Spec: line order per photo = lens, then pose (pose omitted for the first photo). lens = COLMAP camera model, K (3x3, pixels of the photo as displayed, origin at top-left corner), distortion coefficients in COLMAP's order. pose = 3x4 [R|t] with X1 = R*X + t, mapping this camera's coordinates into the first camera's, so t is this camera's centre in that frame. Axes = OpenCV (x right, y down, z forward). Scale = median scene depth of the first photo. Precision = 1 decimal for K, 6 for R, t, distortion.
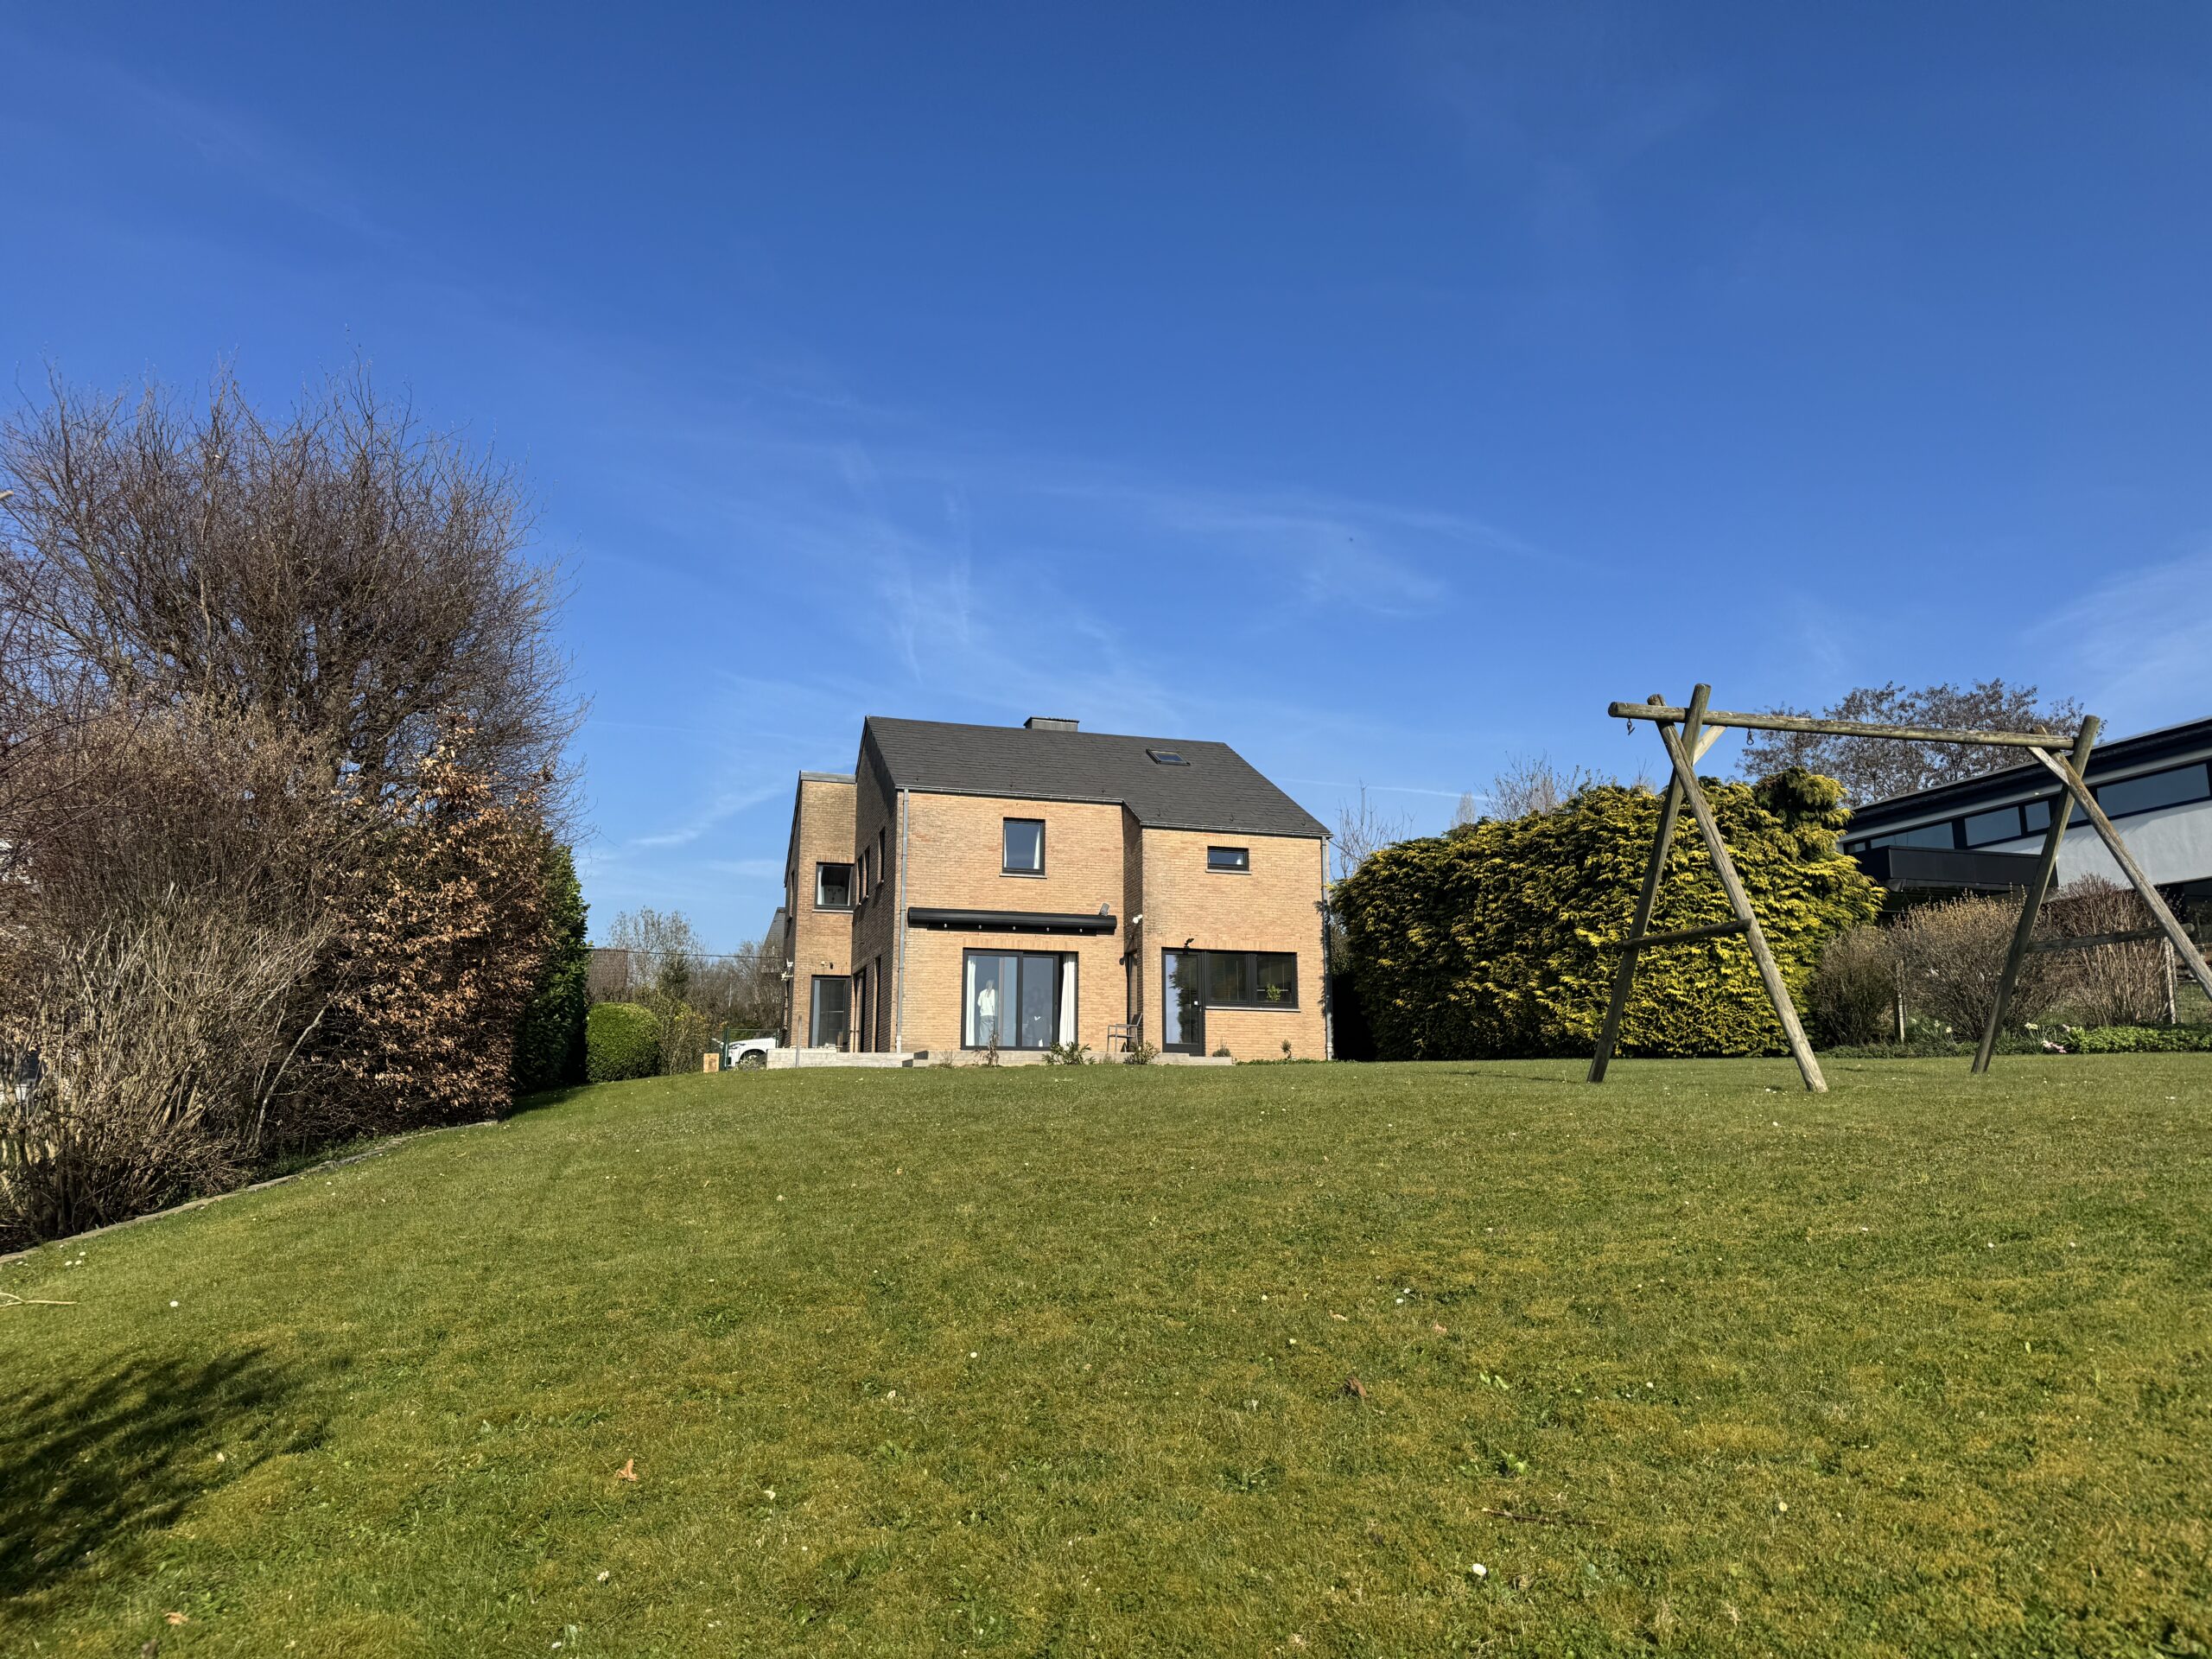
lens RADIAL K [[1553.0, 0, 1106.0], [0, 1553.0, 829.5], [0, 0, 1]] dist [0.009372, 0.001444]
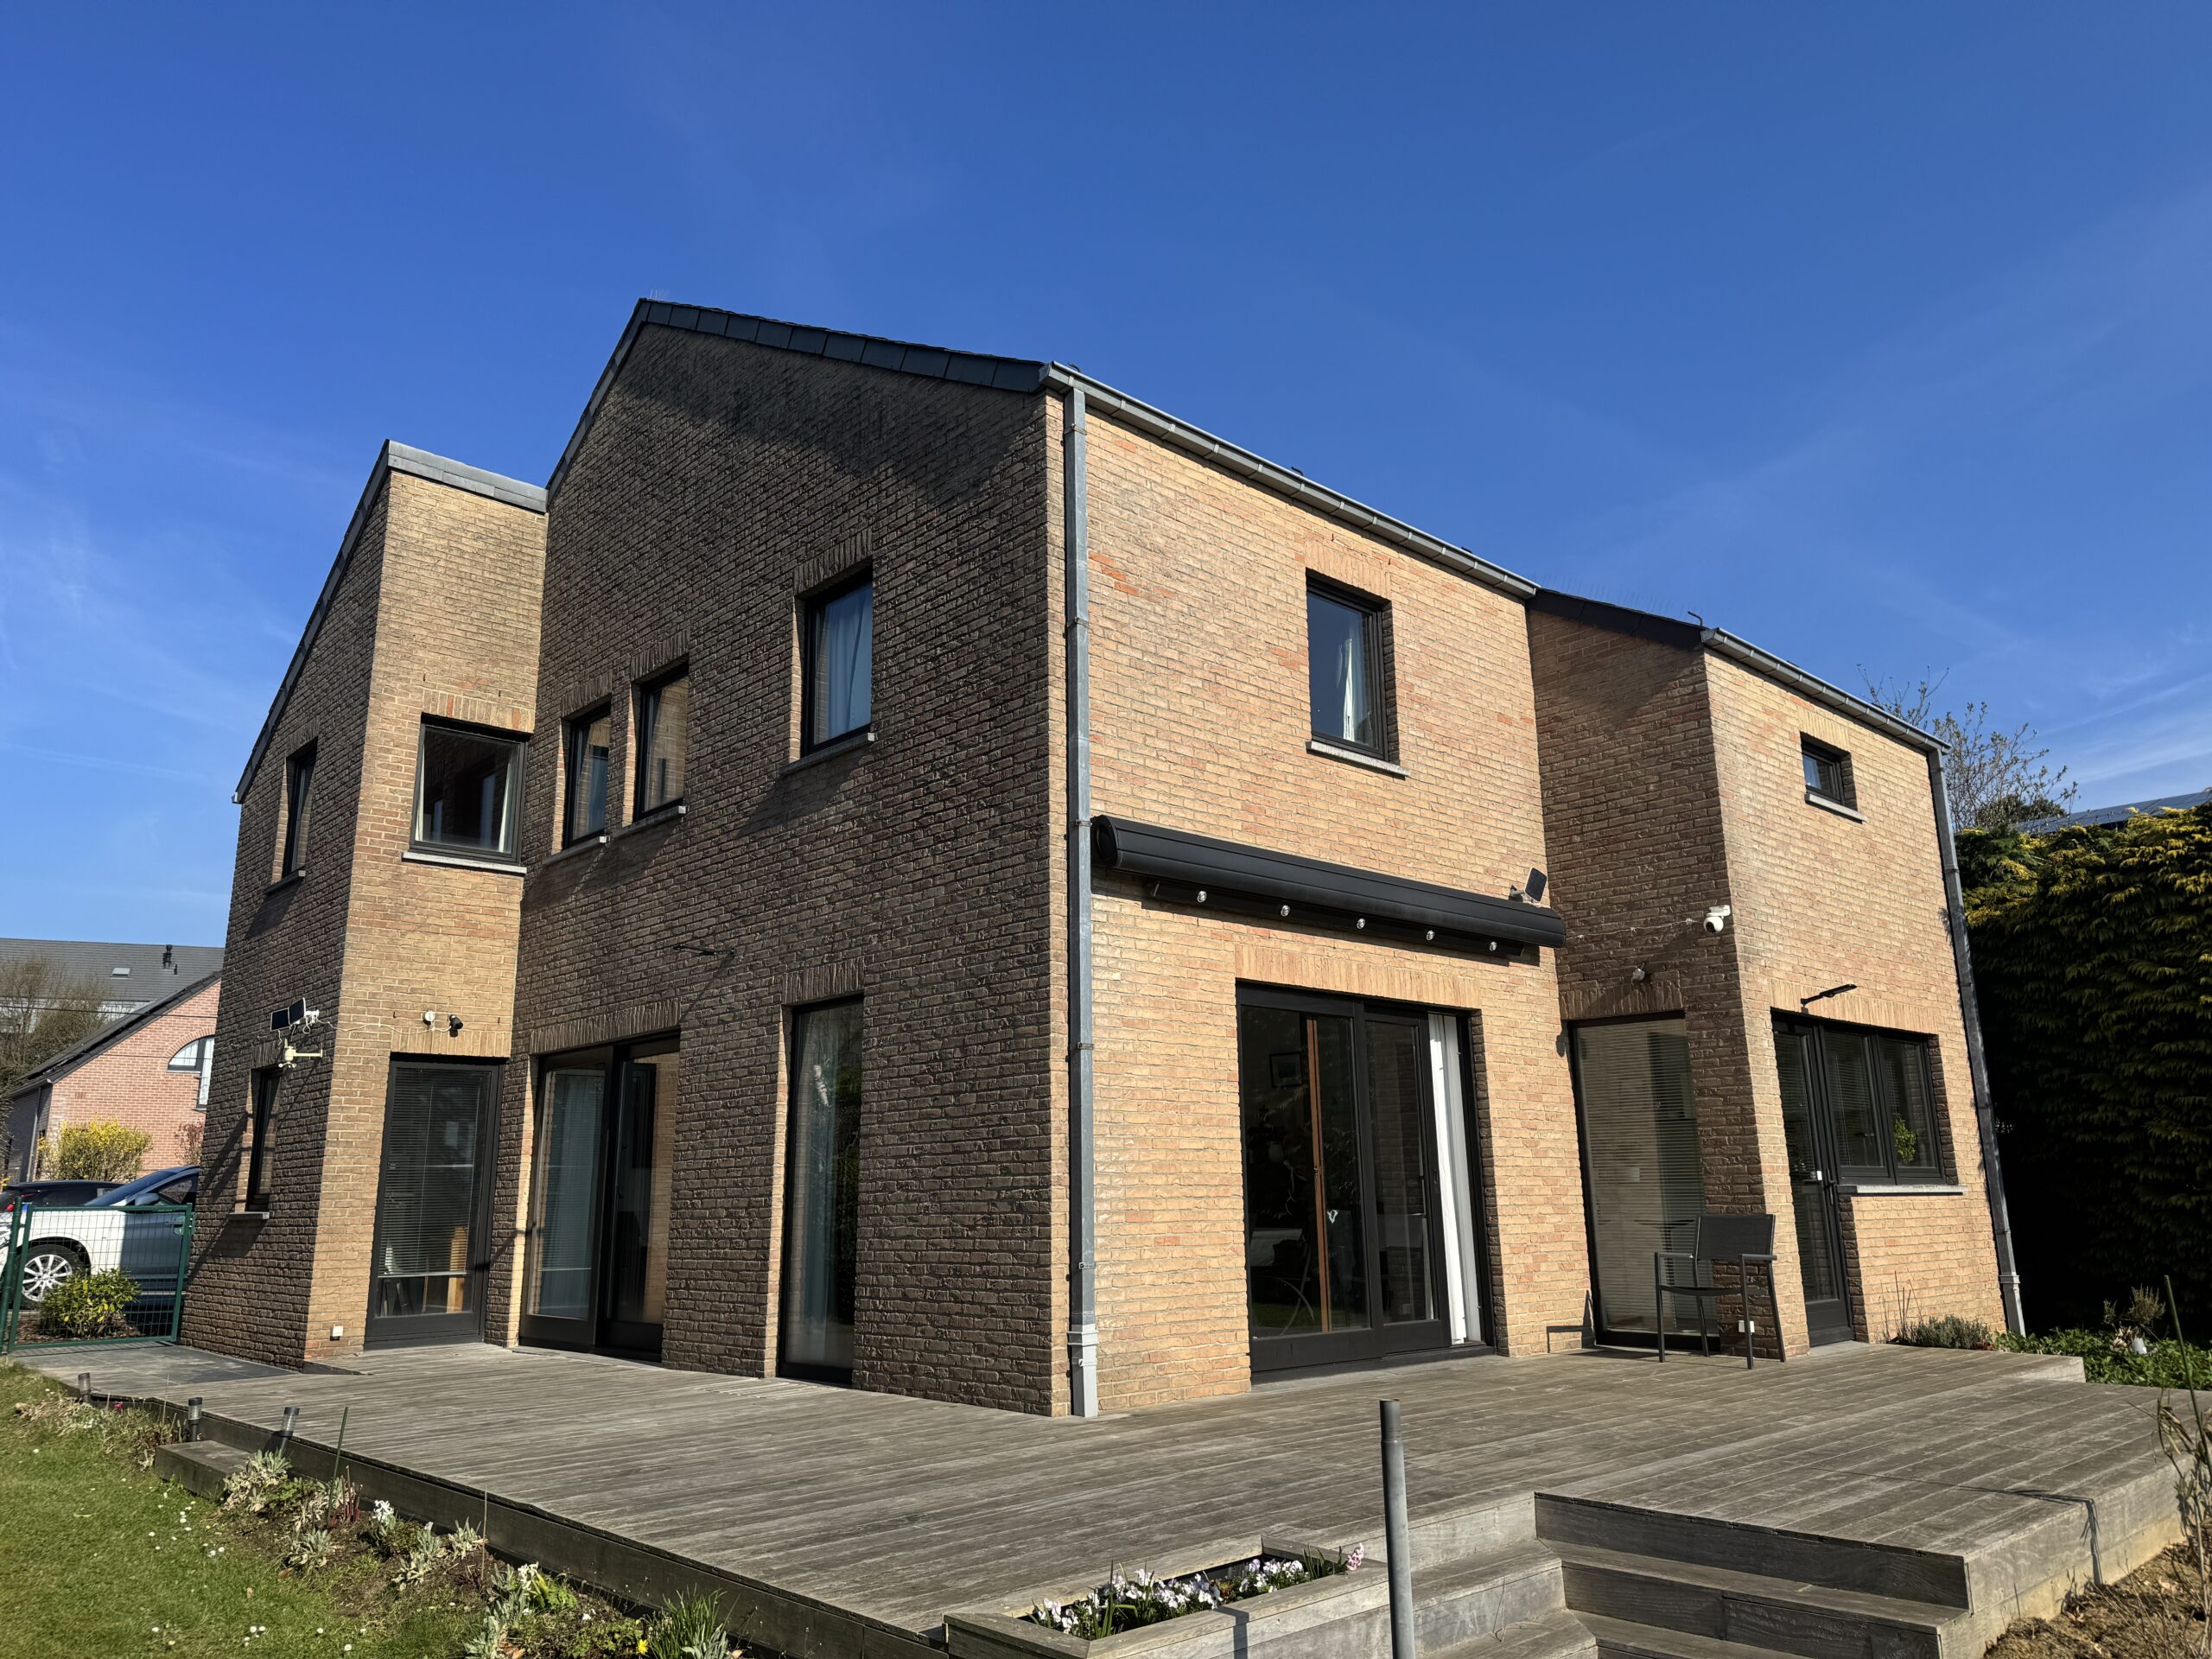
lens RADIAL K [[1553.0, 0, 1106.0], [0, 1553.0, 829.5], [0, 0, 1]] dist [0.009372, 0.001444]
pose [[0.888702, 0.091245, 0.449313, -0.235796], [-0.067528, 0.995358, -0.068570, 0.068032], [-0.453484, 0.030597, 0.890739, 0.737036]]
